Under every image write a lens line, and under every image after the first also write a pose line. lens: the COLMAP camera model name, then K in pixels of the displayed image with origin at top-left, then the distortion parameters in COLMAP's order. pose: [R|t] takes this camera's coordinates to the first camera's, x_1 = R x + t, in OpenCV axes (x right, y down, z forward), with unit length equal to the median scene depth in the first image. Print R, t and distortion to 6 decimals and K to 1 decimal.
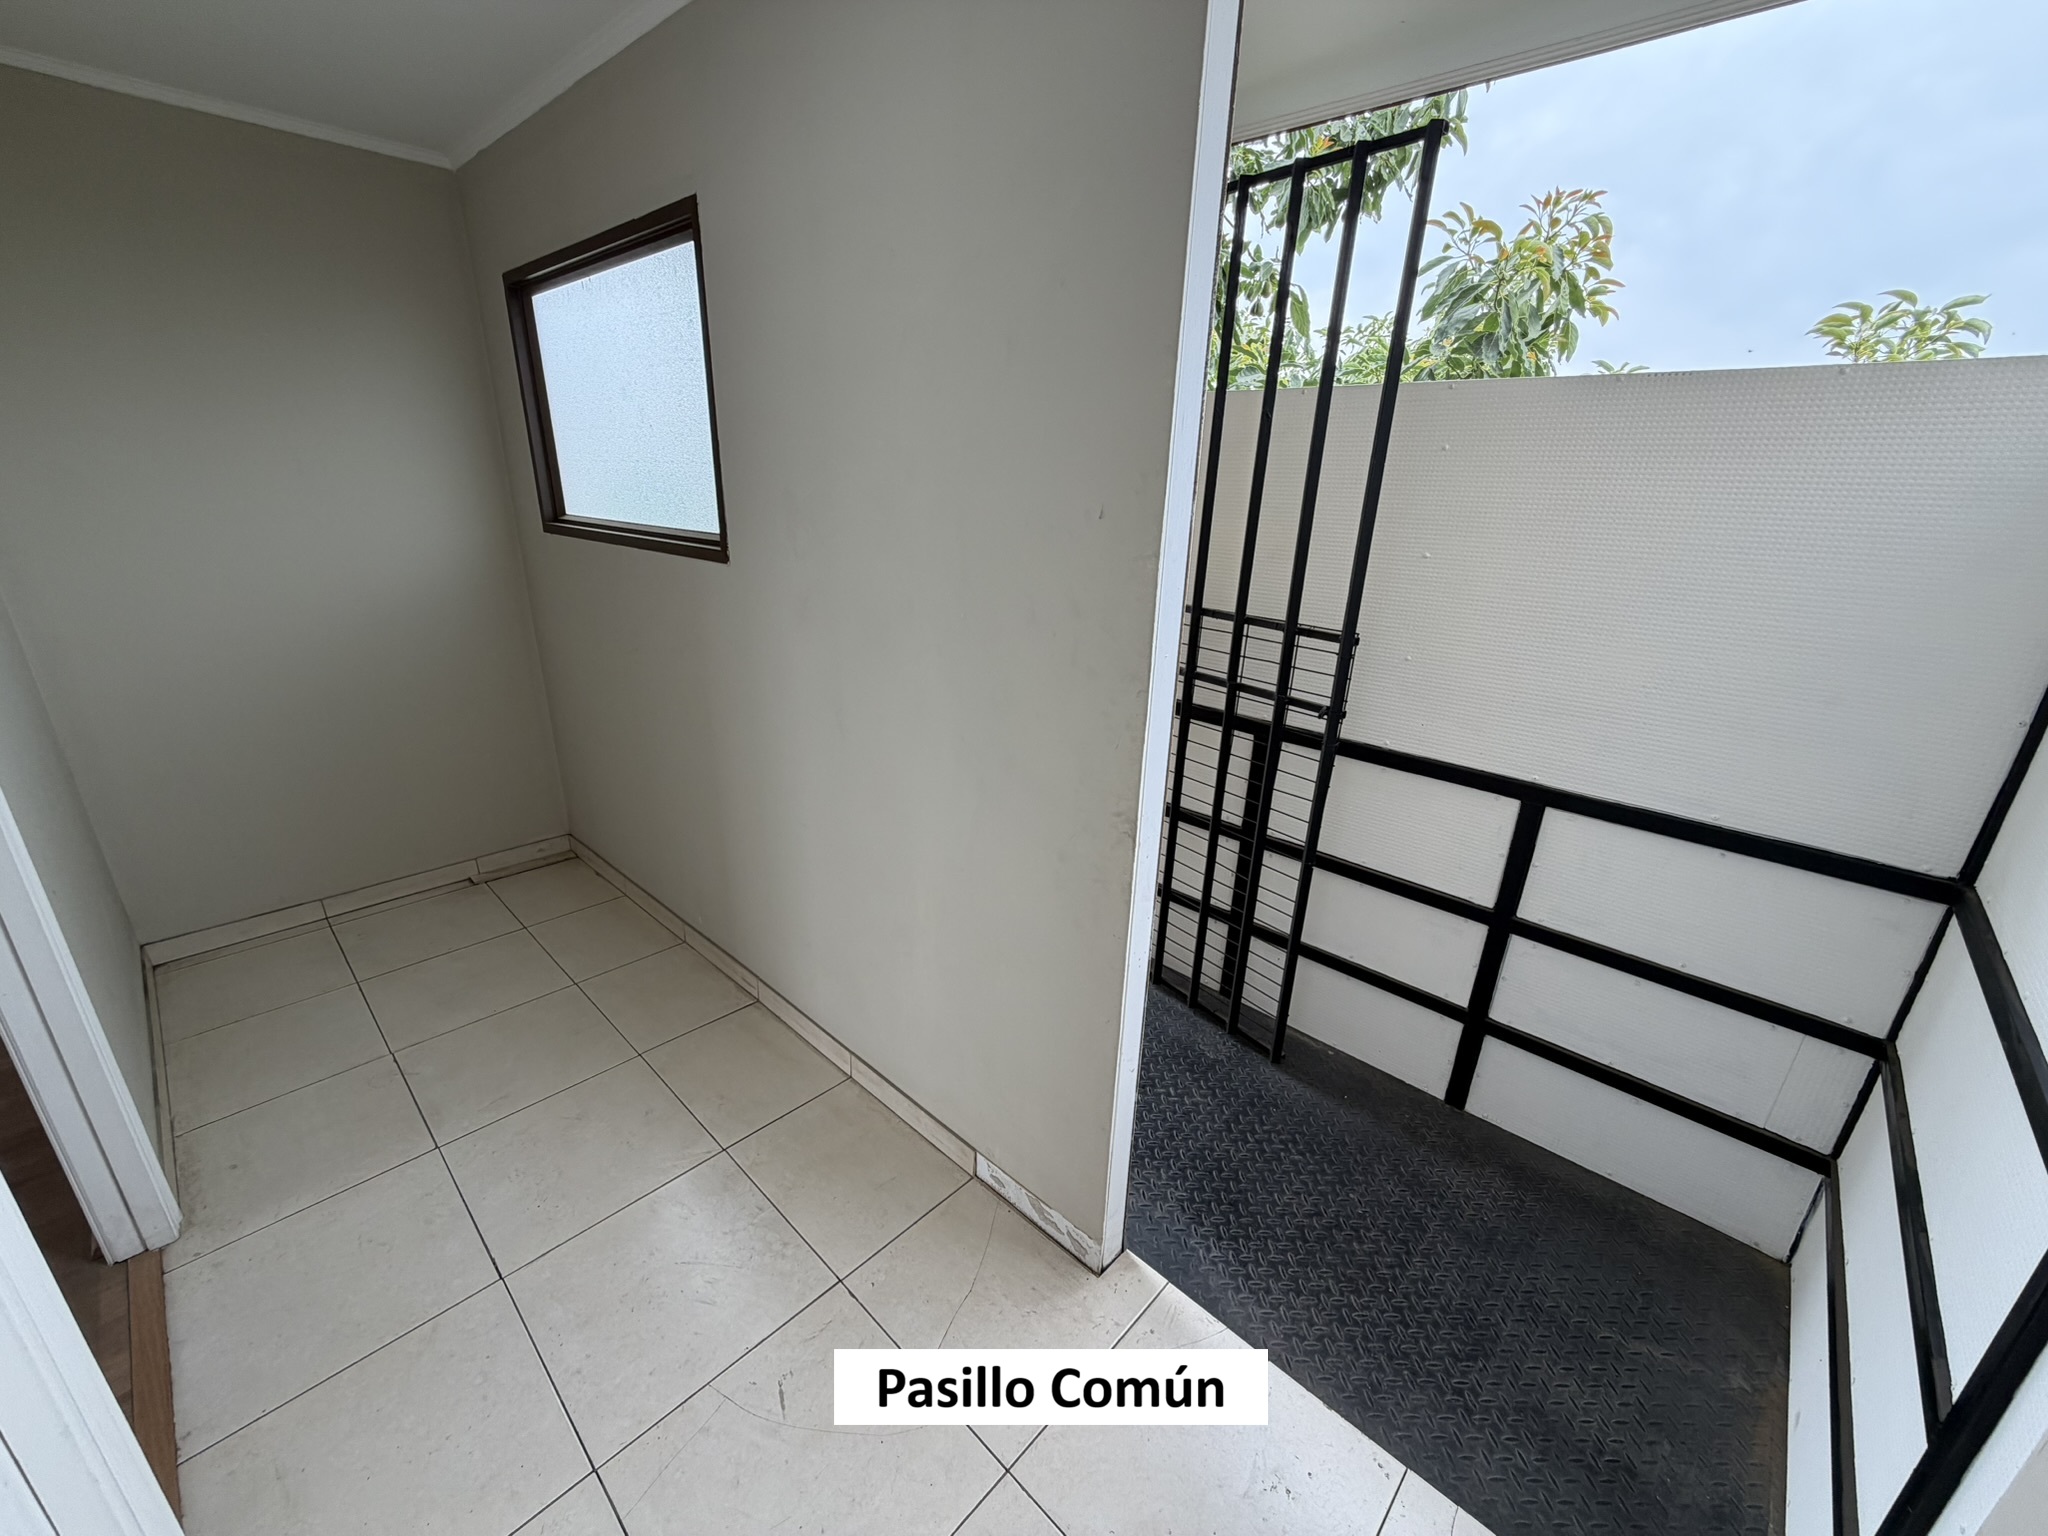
lens RADIAL K [[815.6, 0, 1020.0], [0, 815.6, 768.9], [0, 0, 1]] dist [0.001330, -0.000441]
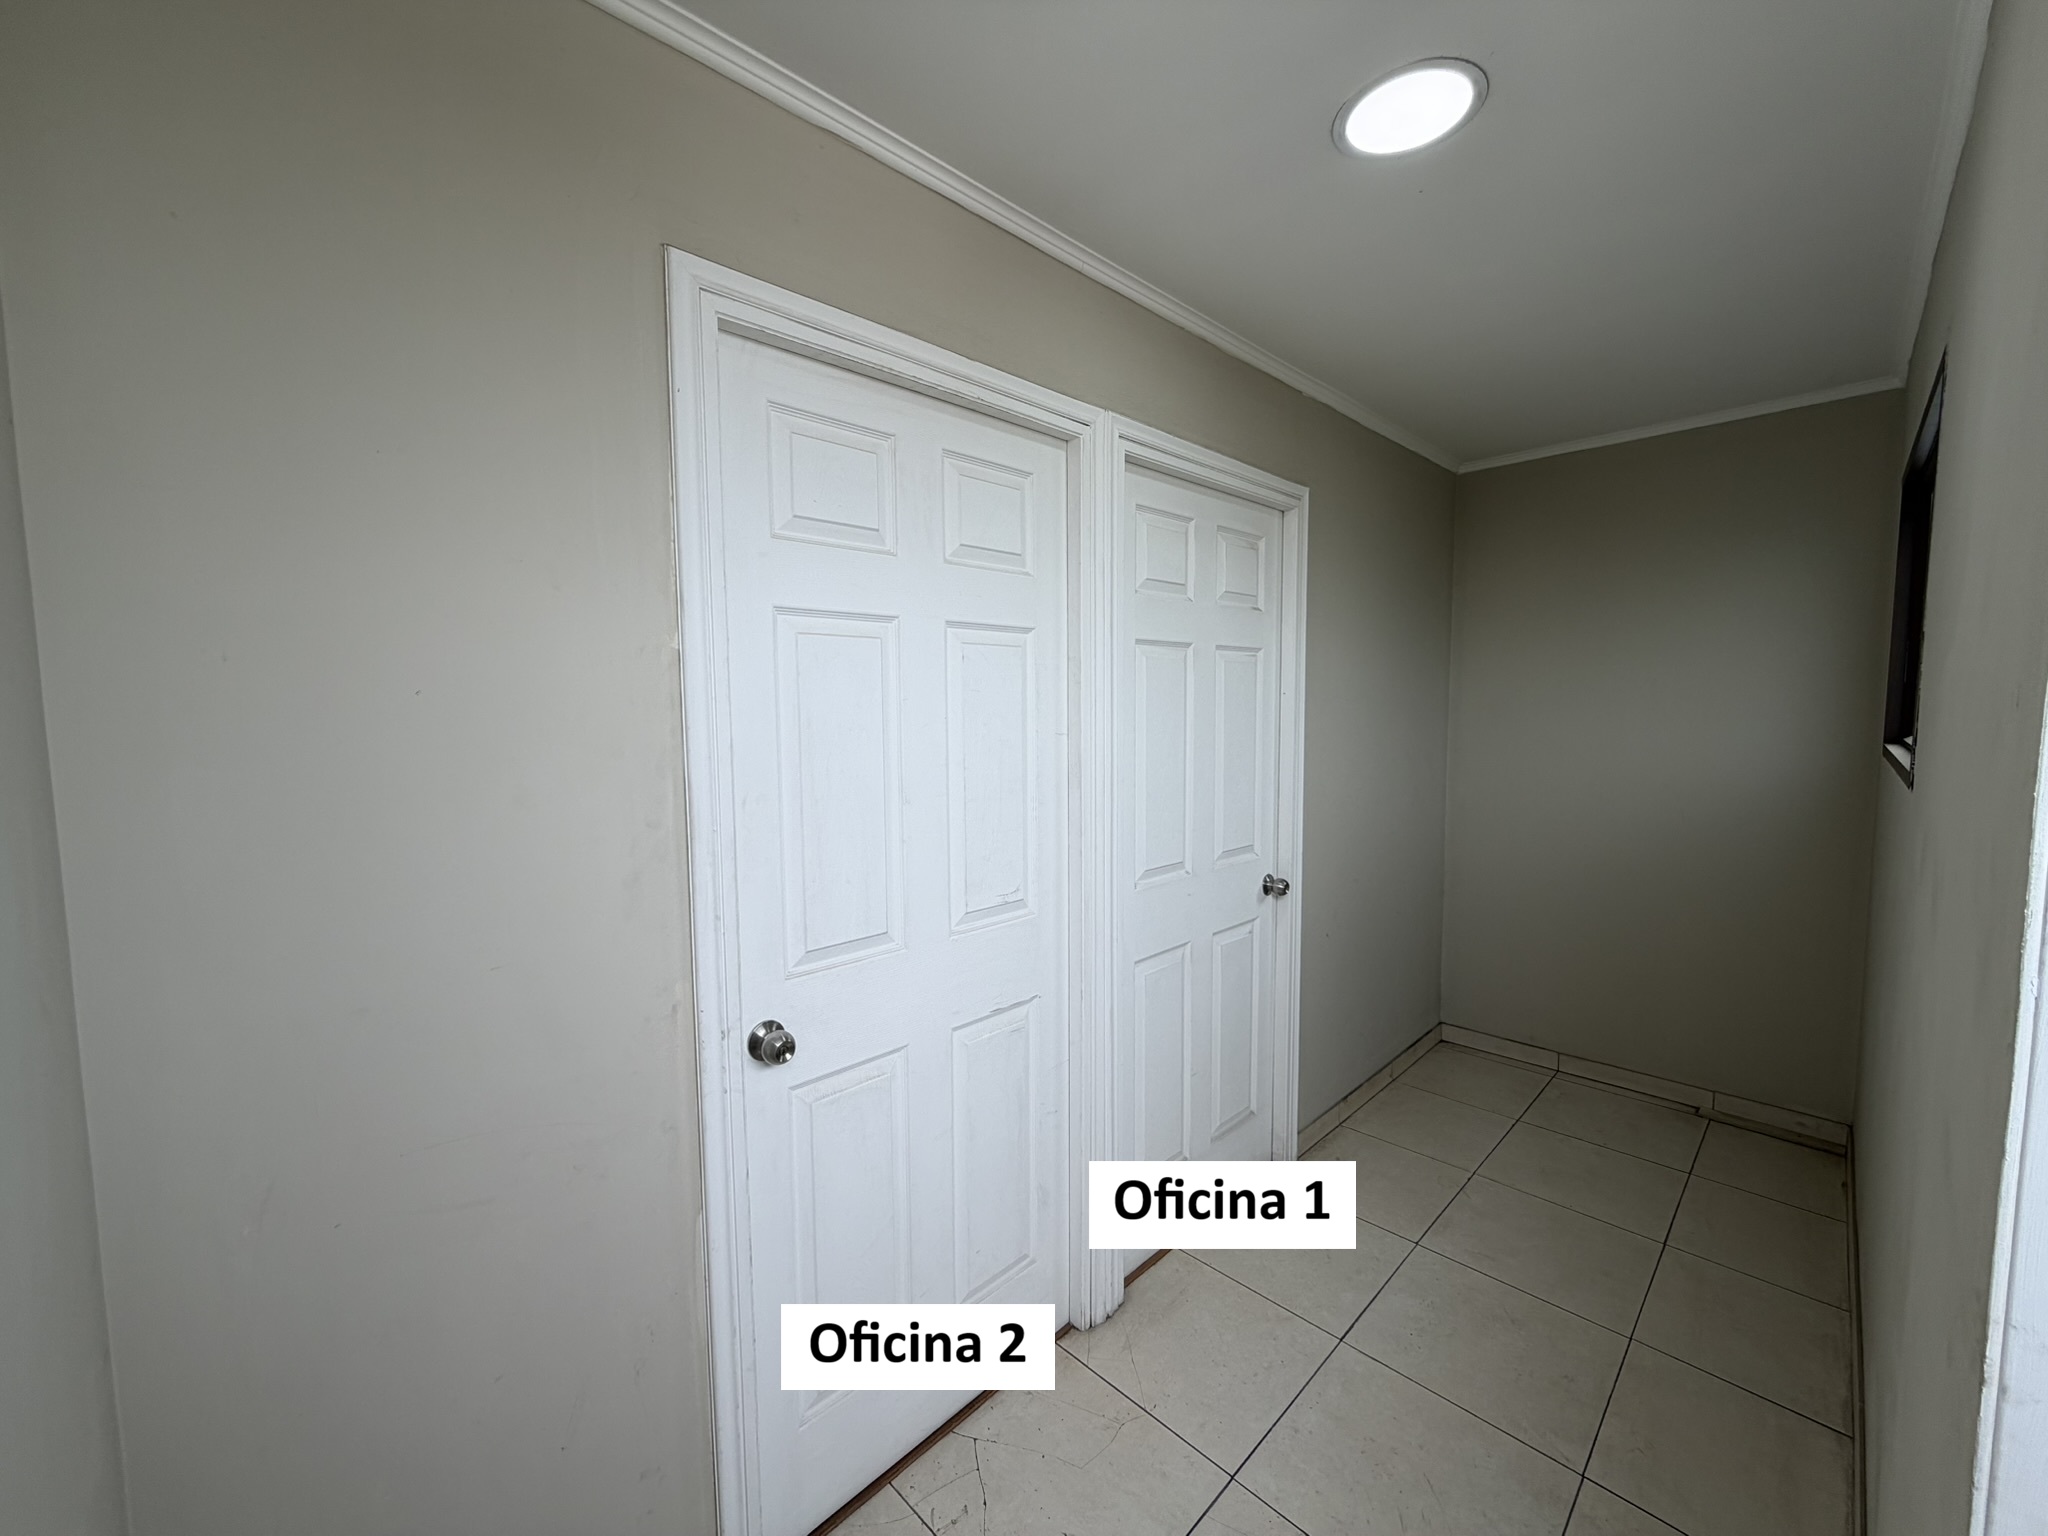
lens RADIAL K [[815.6, 0, 1020.5], [0, 815.6, 767.8], [0, 0, 1]] dist [0.001330, -0.000441]
pose [[-0.030567, 0.052350, -0.998161, 0.310192], [-0.325684, 0.943607, 0.059462, -0.041897], [0.944984, 0.326903, -0.011794, 0.194276]]
